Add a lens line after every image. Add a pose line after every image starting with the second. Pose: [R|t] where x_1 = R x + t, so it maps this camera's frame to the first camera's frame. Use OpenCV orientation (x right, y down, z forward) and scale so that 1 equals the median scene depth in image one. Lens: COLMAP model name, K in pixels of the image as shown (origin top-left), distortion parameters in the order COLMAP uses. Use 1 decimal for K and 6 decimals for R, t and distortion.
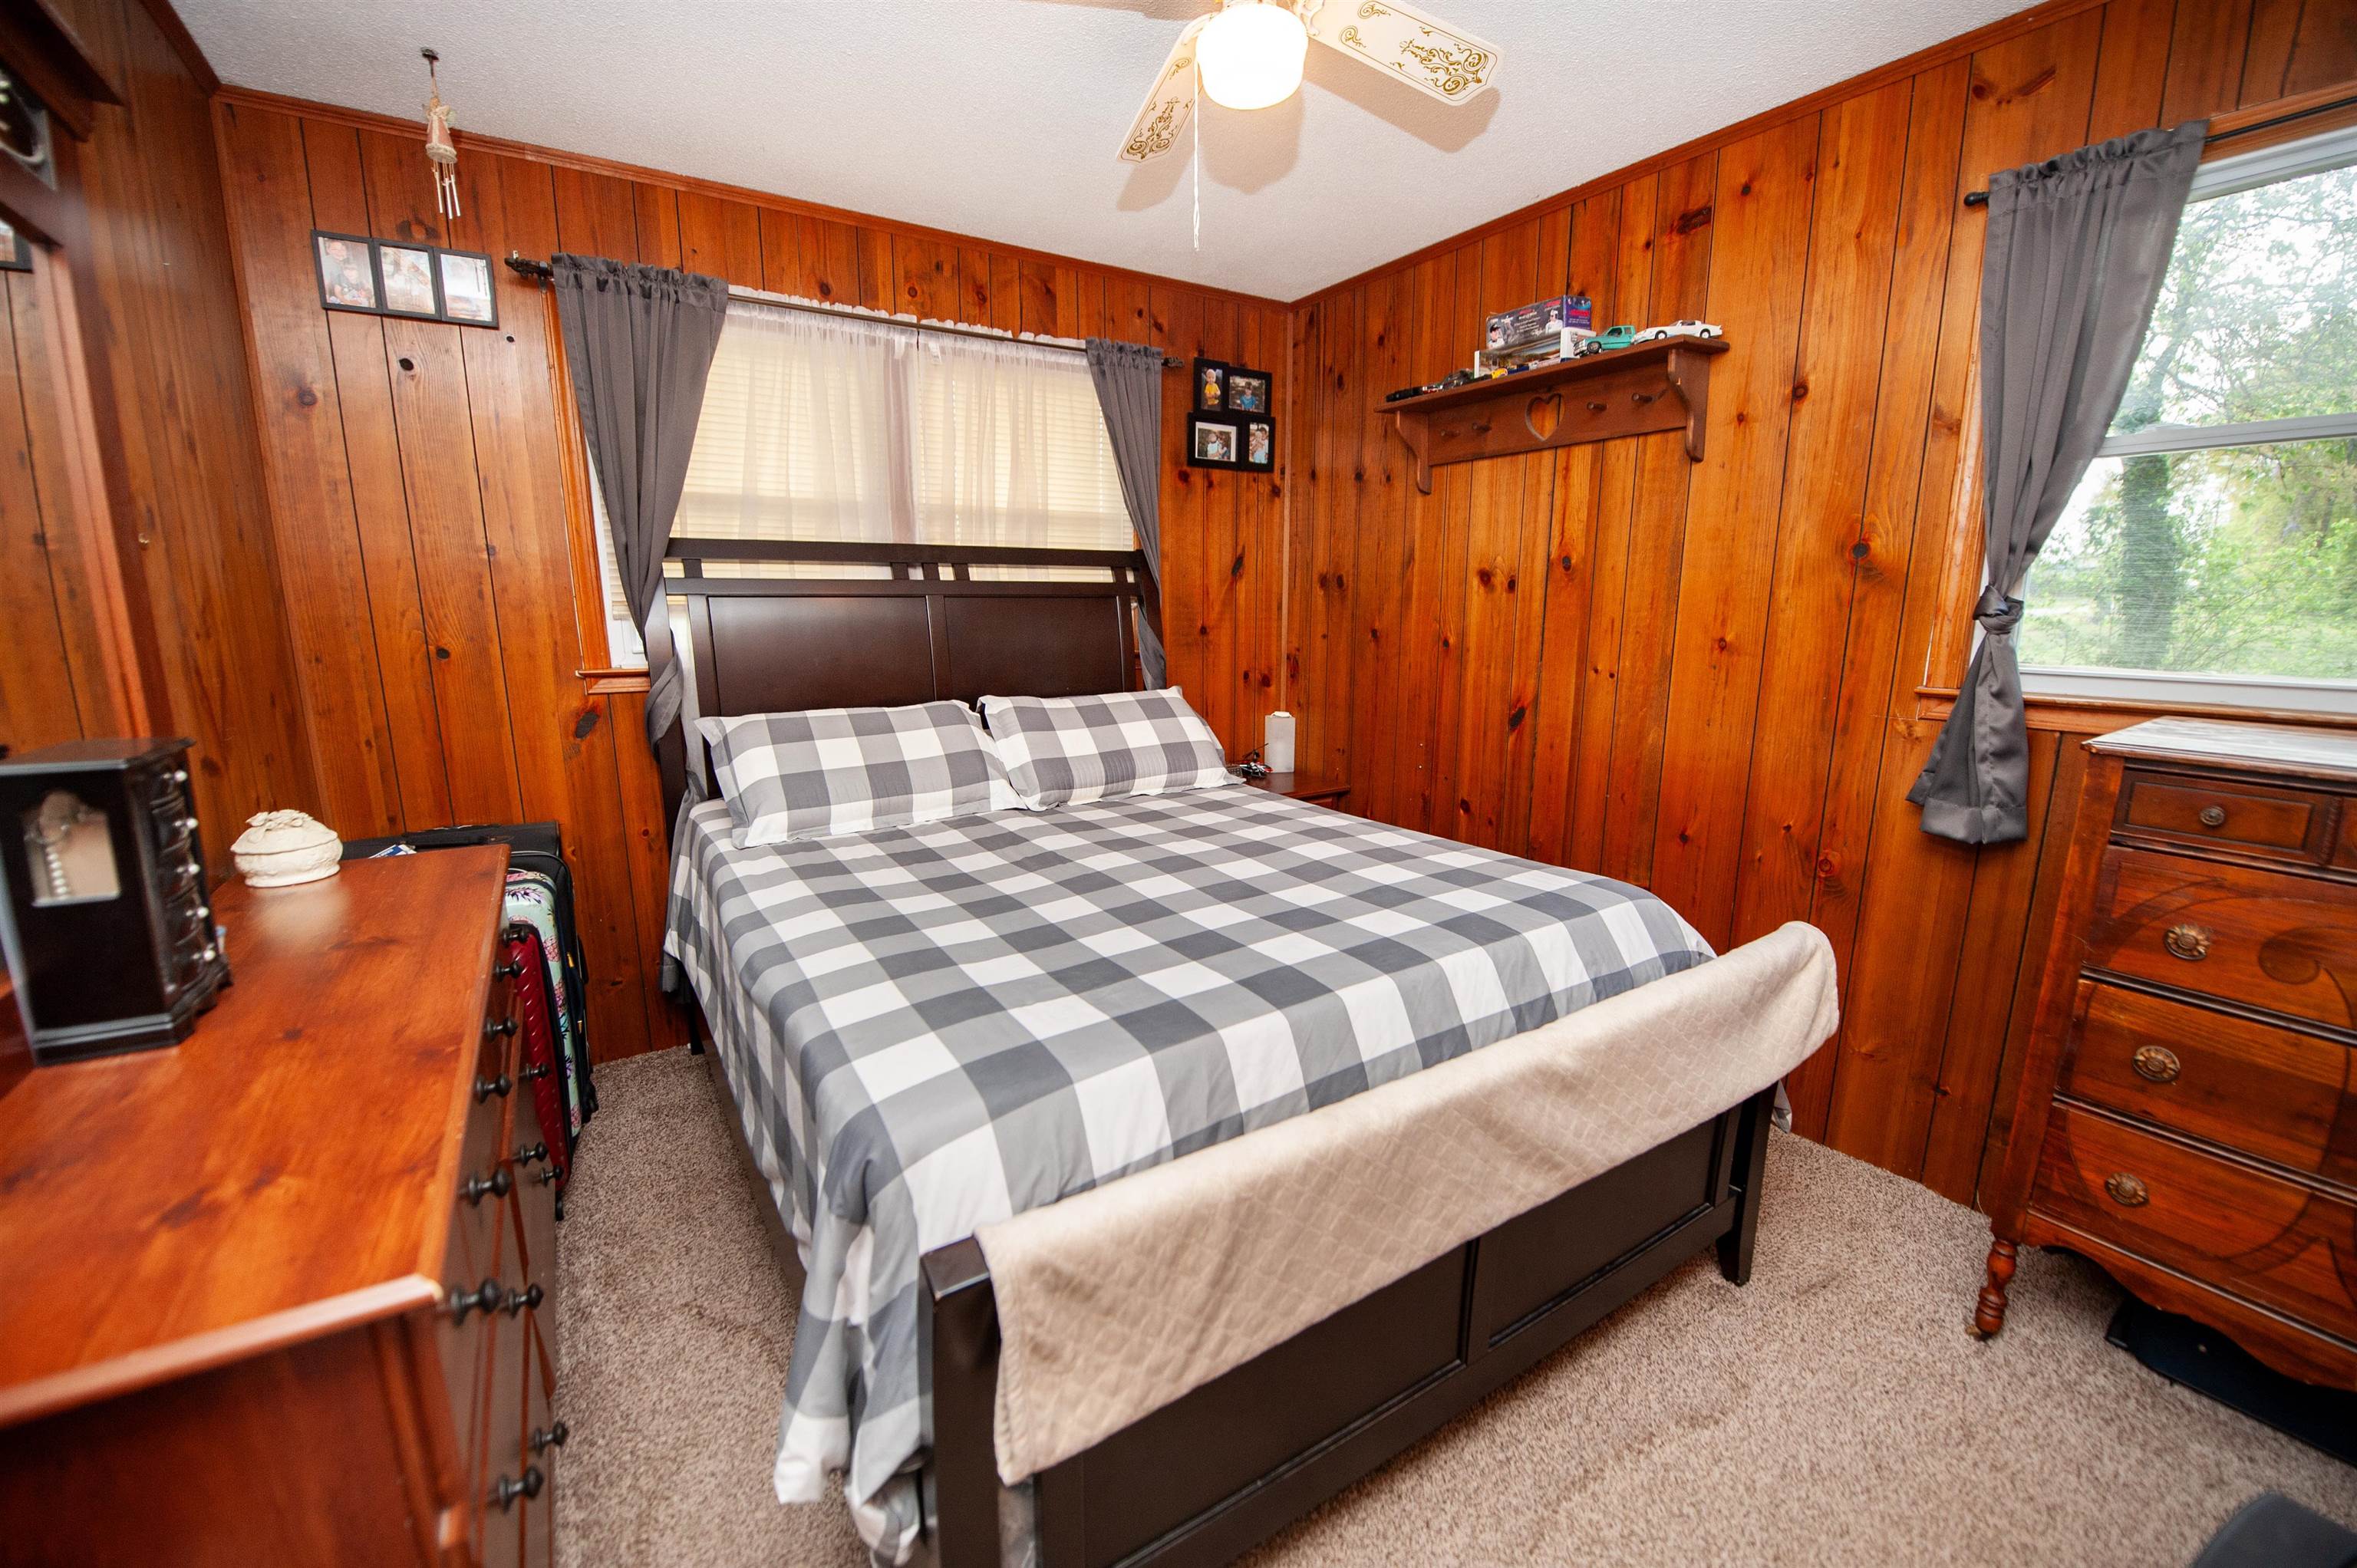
lens RADIAL K [[938.3, 0, 1185.8], [0, 938.3, 790.9], [0, 0, 1]] dist [-0.016782, -0.002949]
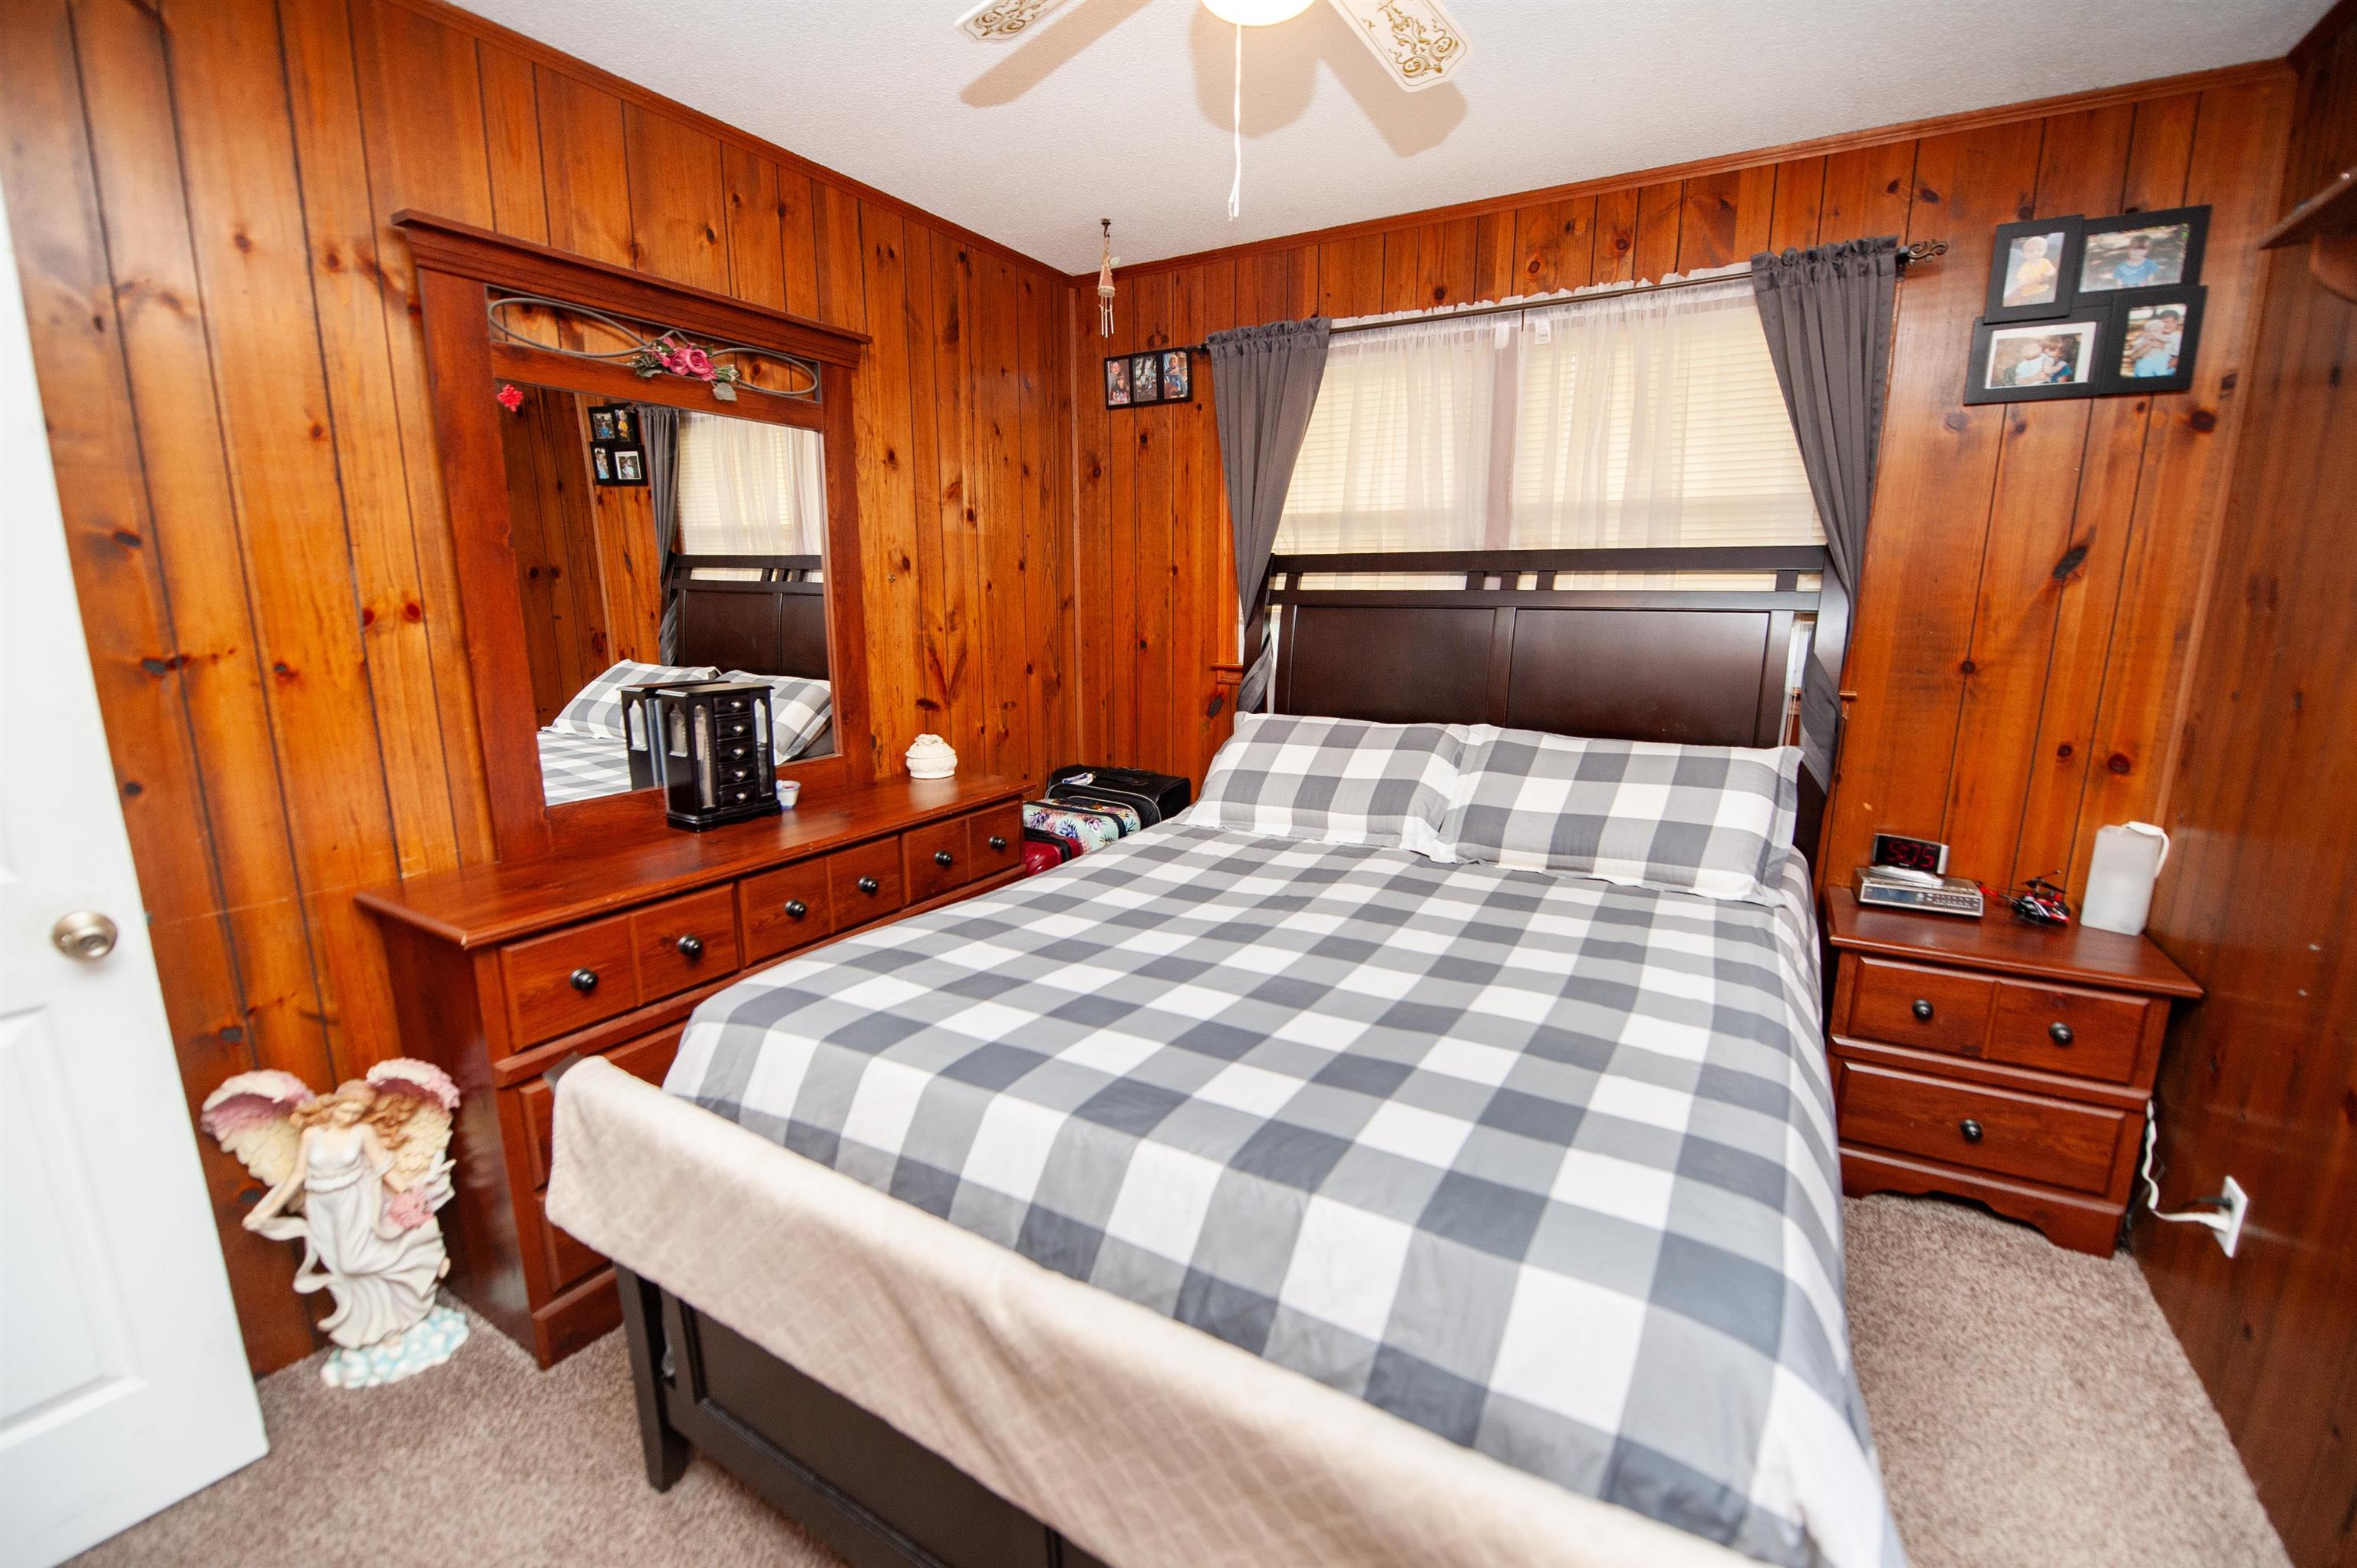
lens RADIAL K [[980.1, 0, 1178.5], [0, 980.1, 784.0], [0, 0, 1]] dist [-0.019635, -0.000998]
pose [[0.447167, 0.172804, -0.877599, 0.444039], [-0.178016, 0.978726, 0.102011, -0.084713], [0.876557, 0.110611, 0.468416, 0.314529]]
